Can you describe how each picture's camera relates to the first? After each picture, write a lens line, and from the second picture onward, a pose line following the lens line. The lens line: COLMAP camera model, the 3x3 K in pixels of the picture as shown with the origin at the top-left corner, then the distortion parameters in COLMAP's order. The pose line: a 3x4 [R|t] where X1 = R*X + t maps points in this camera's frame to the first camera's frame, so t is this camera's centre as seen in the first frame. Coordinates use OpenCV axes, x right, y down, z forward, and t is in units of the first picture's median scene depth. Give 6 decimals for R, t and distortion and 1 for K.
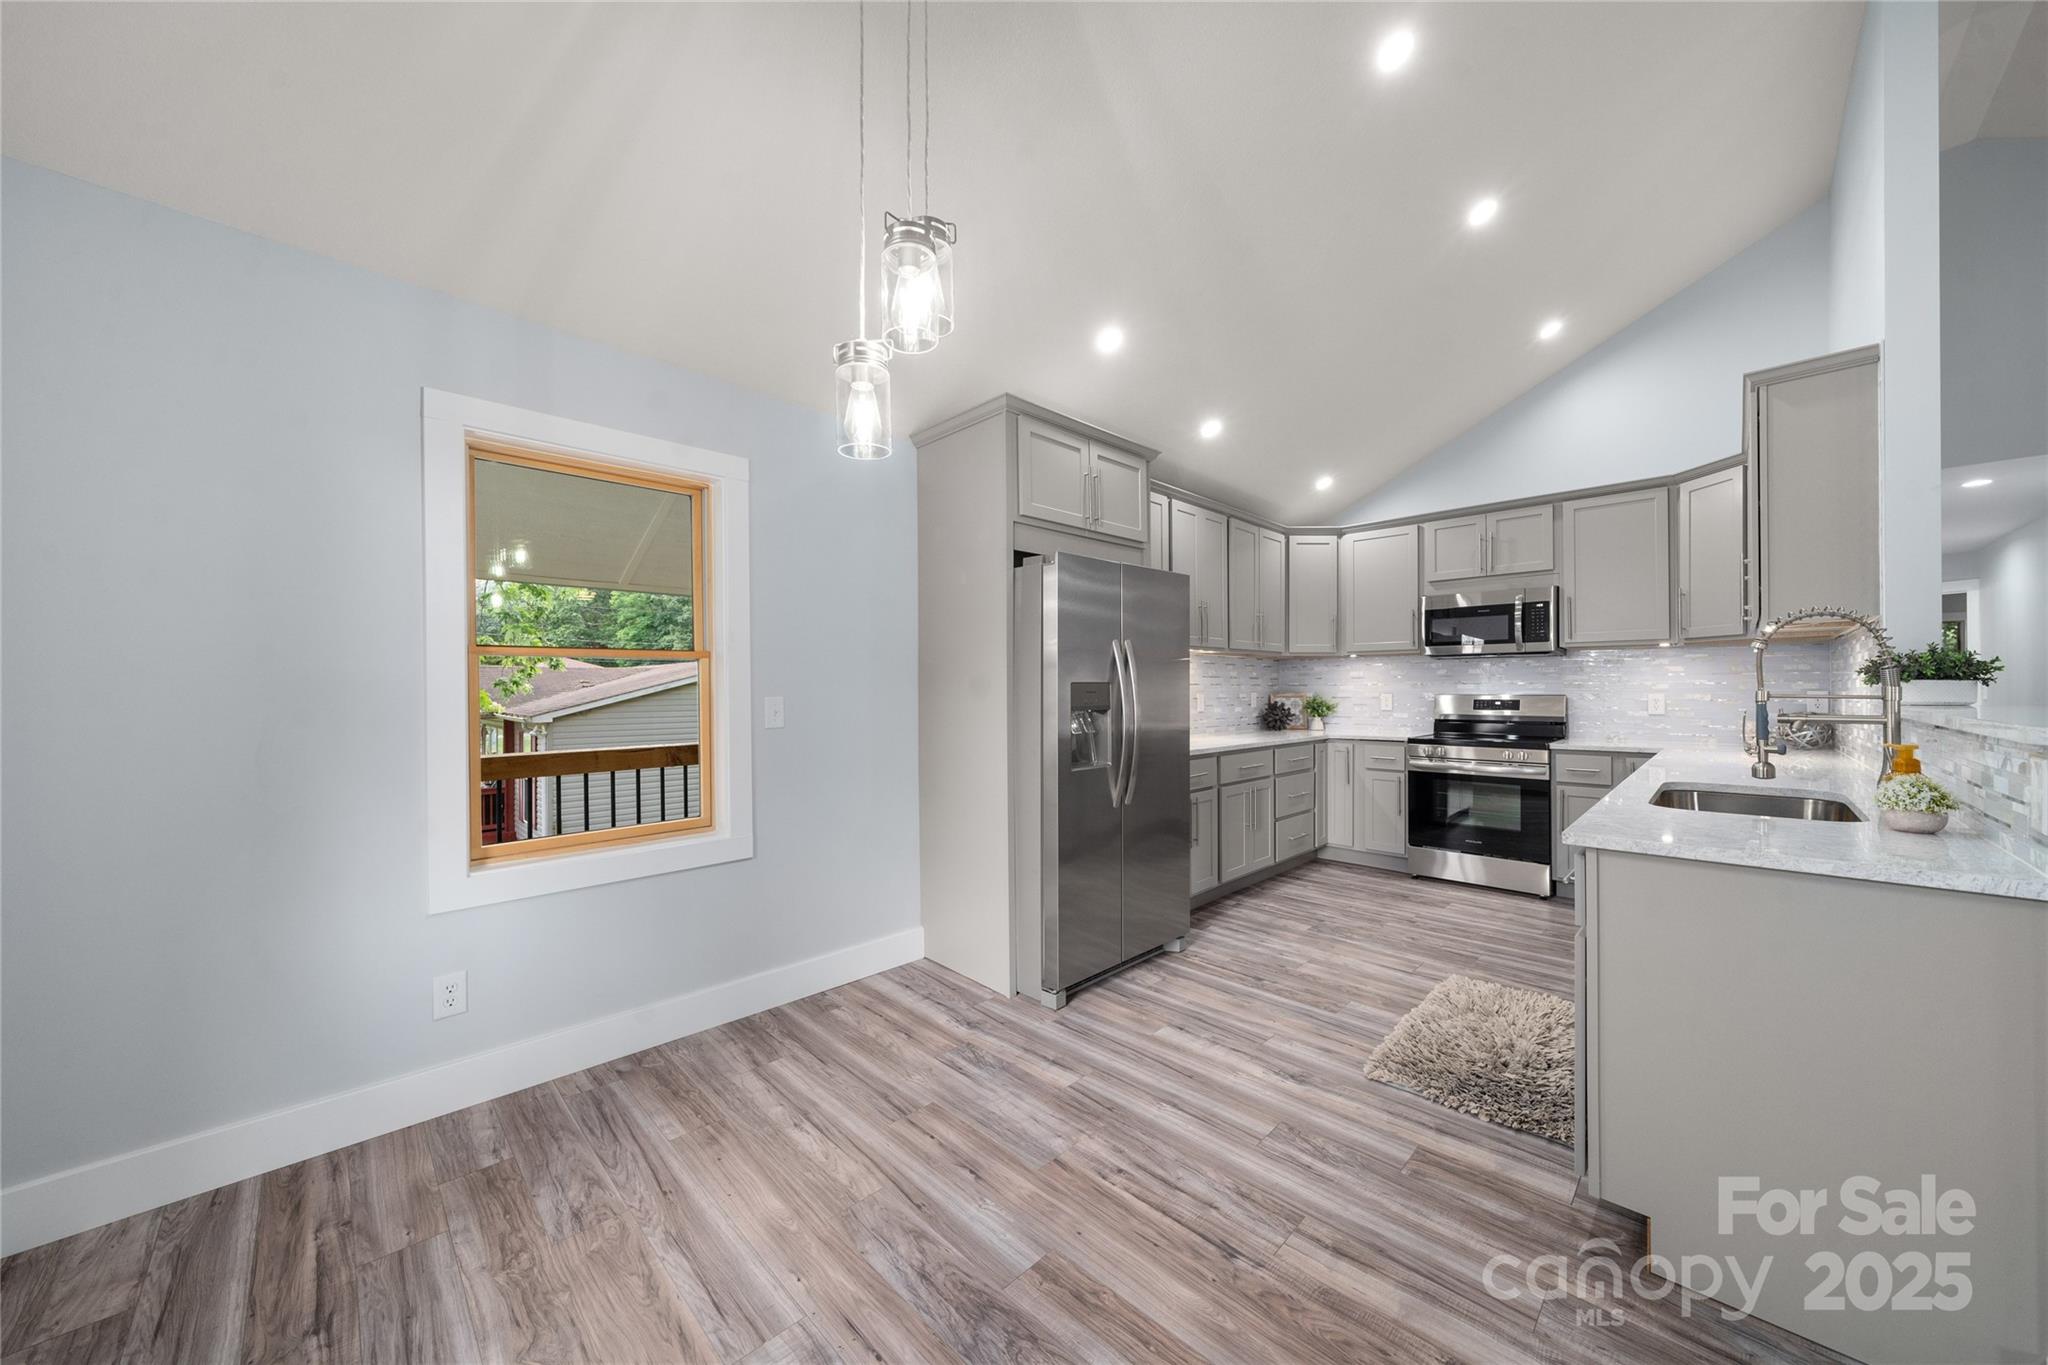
lens RADIAL K [[712.6, 0, 1021.2], [0, 712.6, 690.5], [0, 0, 1]] dist [-0.011379, -0.000121]
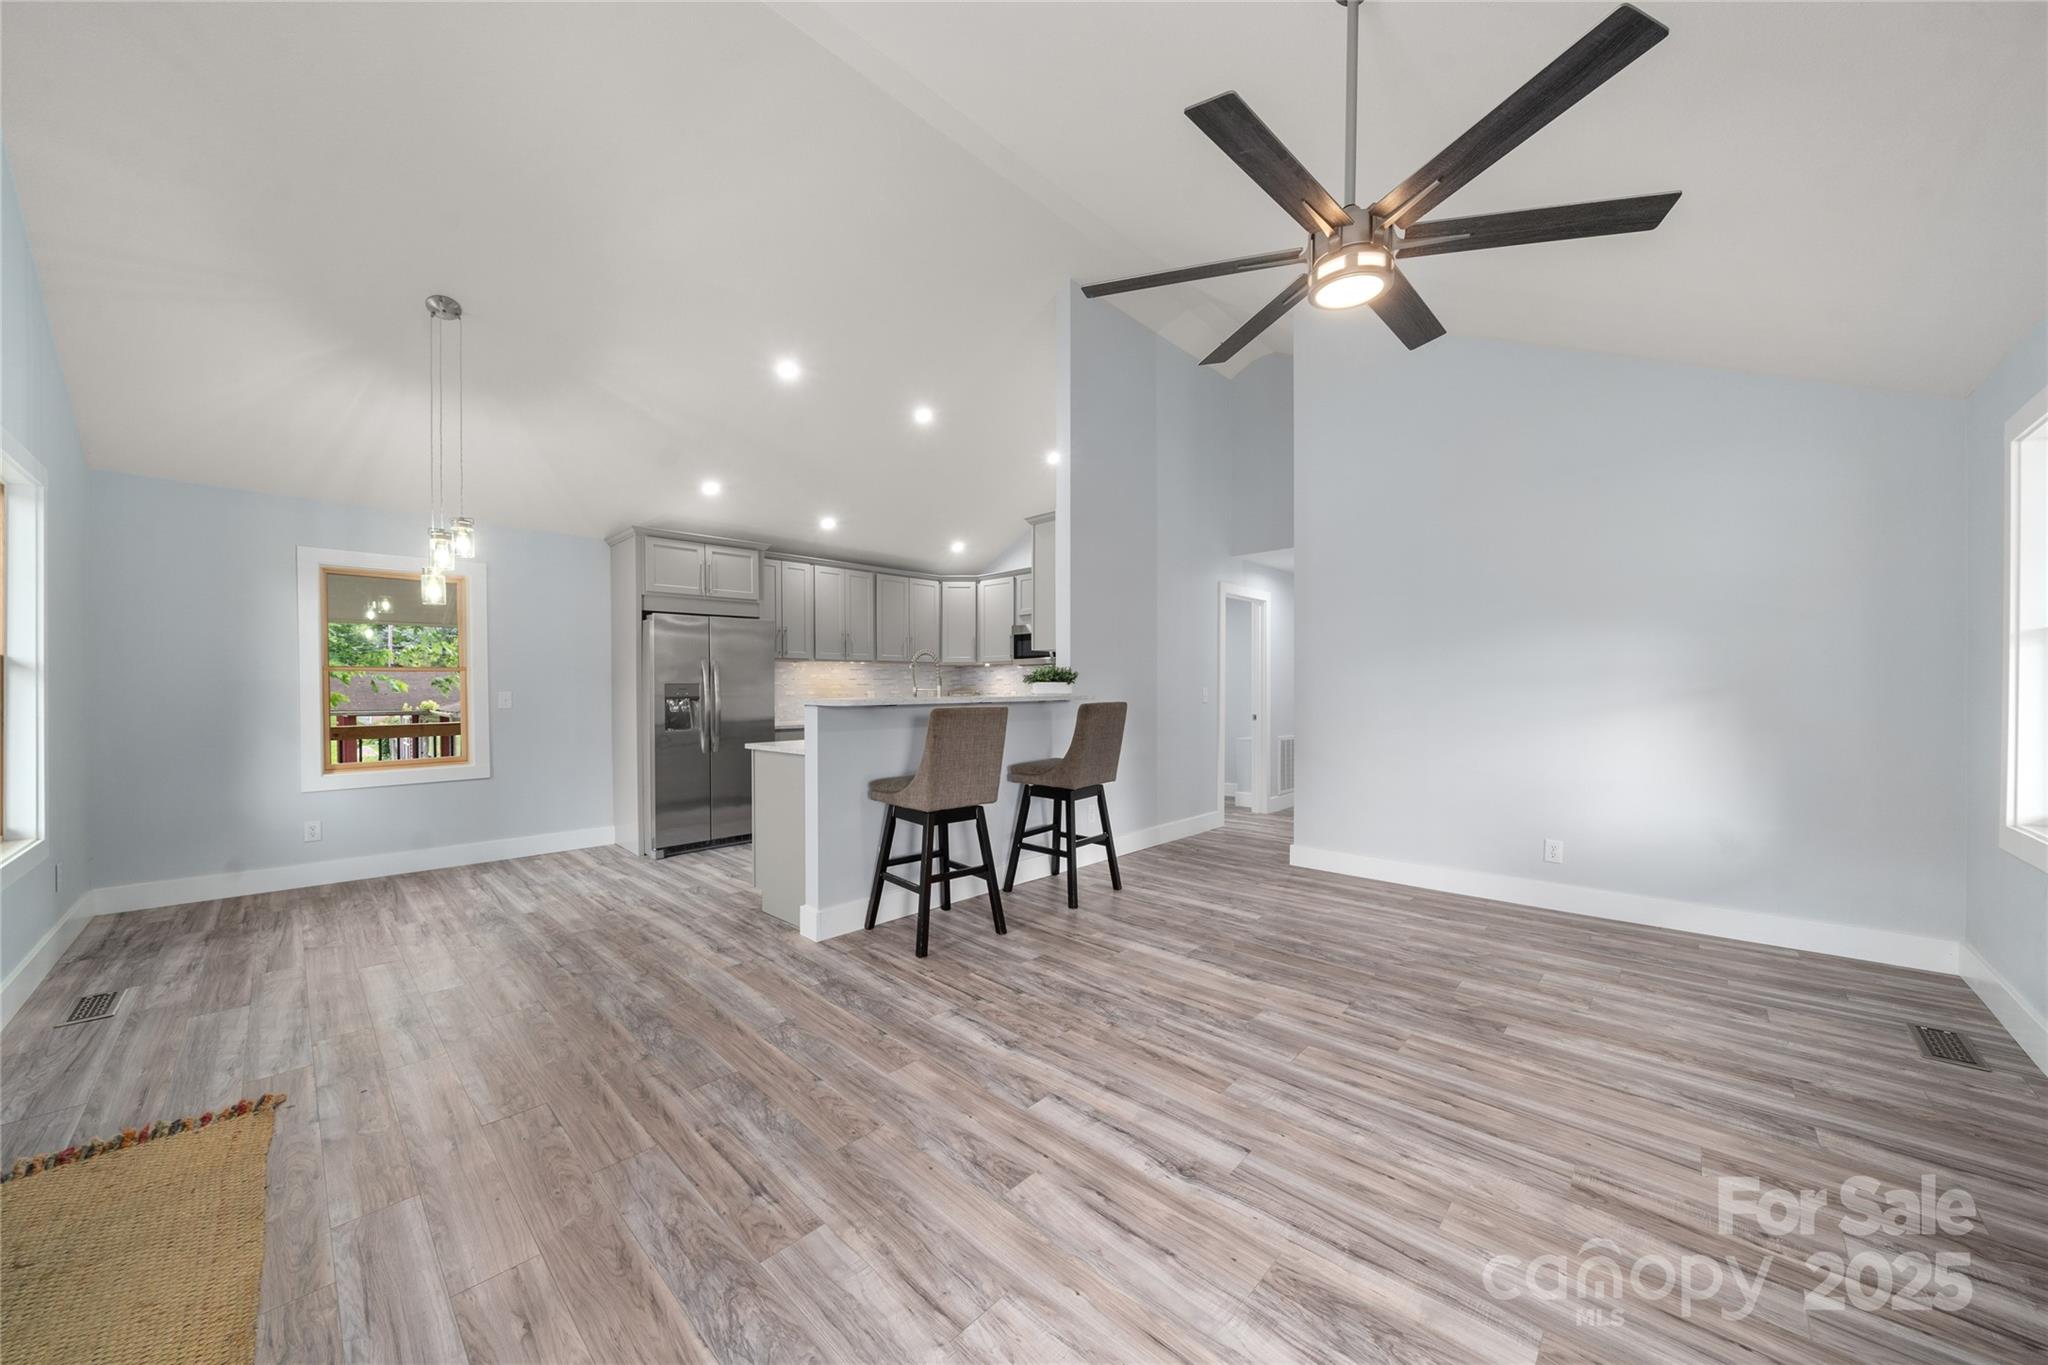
lens RADIAL K [[712.6, 0, 1021.2], [0, 712.6, 690.5], [0, 0, 1]] dist [-0.011379, -0.000121]
pose [[0.999674, -0.000303, 0.025522, 0.693681], [0.000261, 0.999999, 0.001616, 0.003354], [-0.025523, -0.001609, 0.999673, -0.640309]]
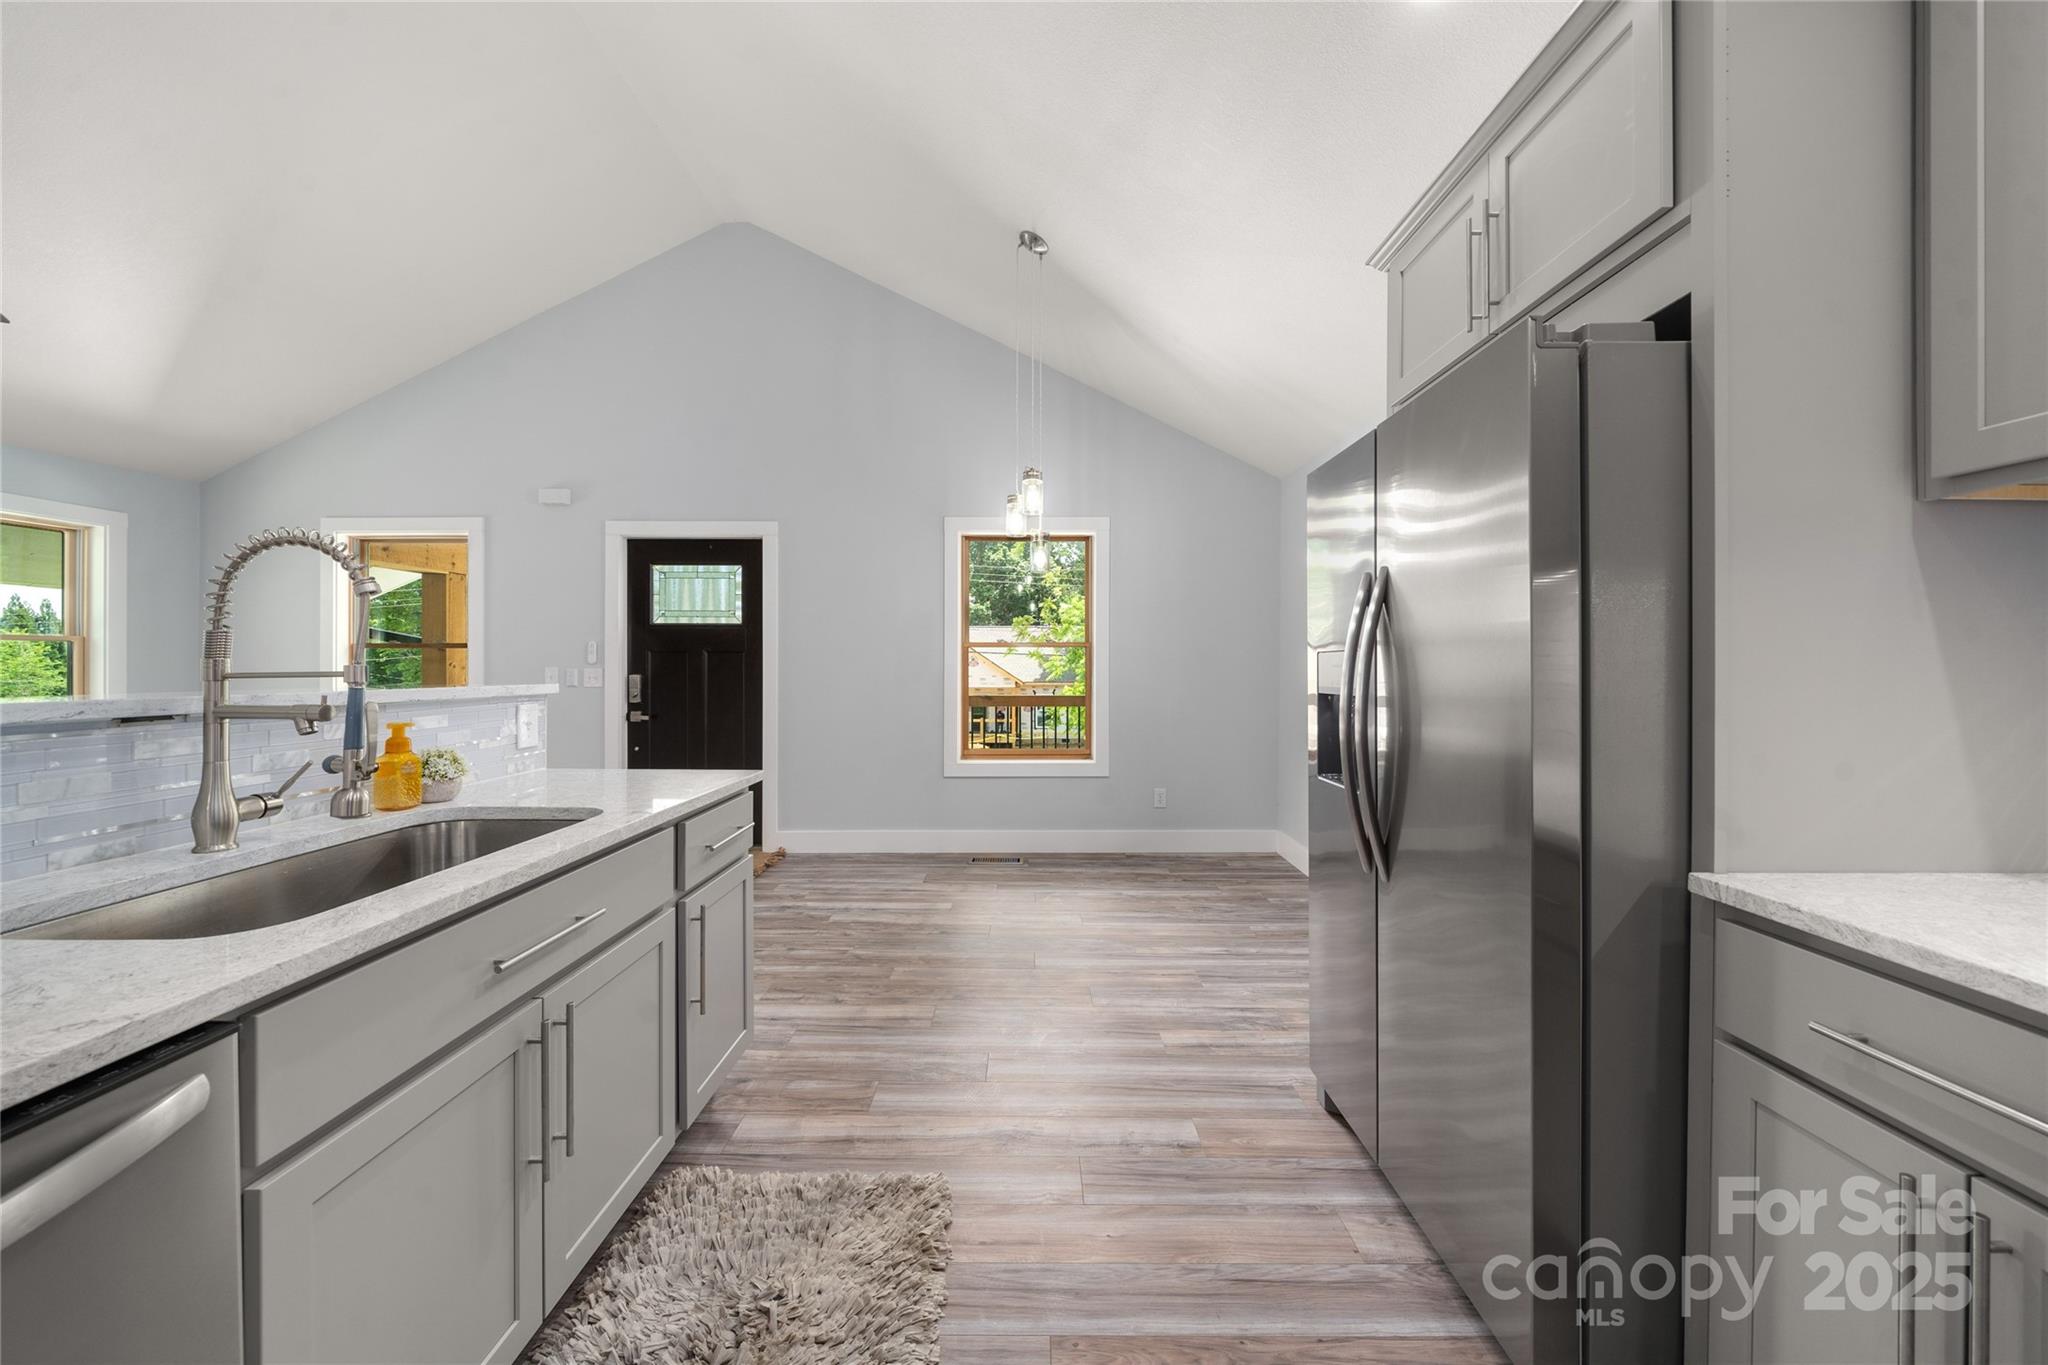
lens RADIAL K [[719.5, 0, 1022.8], [0, 719.5, 662.4], [0, 0, 1]] dist [-0.004603, -0.000271]
pose [[-0.711315, 0.003069, -0.702867, 0.564803], [0.001854, 0.999995, 0.002490, -0.001213], [0.702871, 0.000468, -0.711317, 0.947255]]
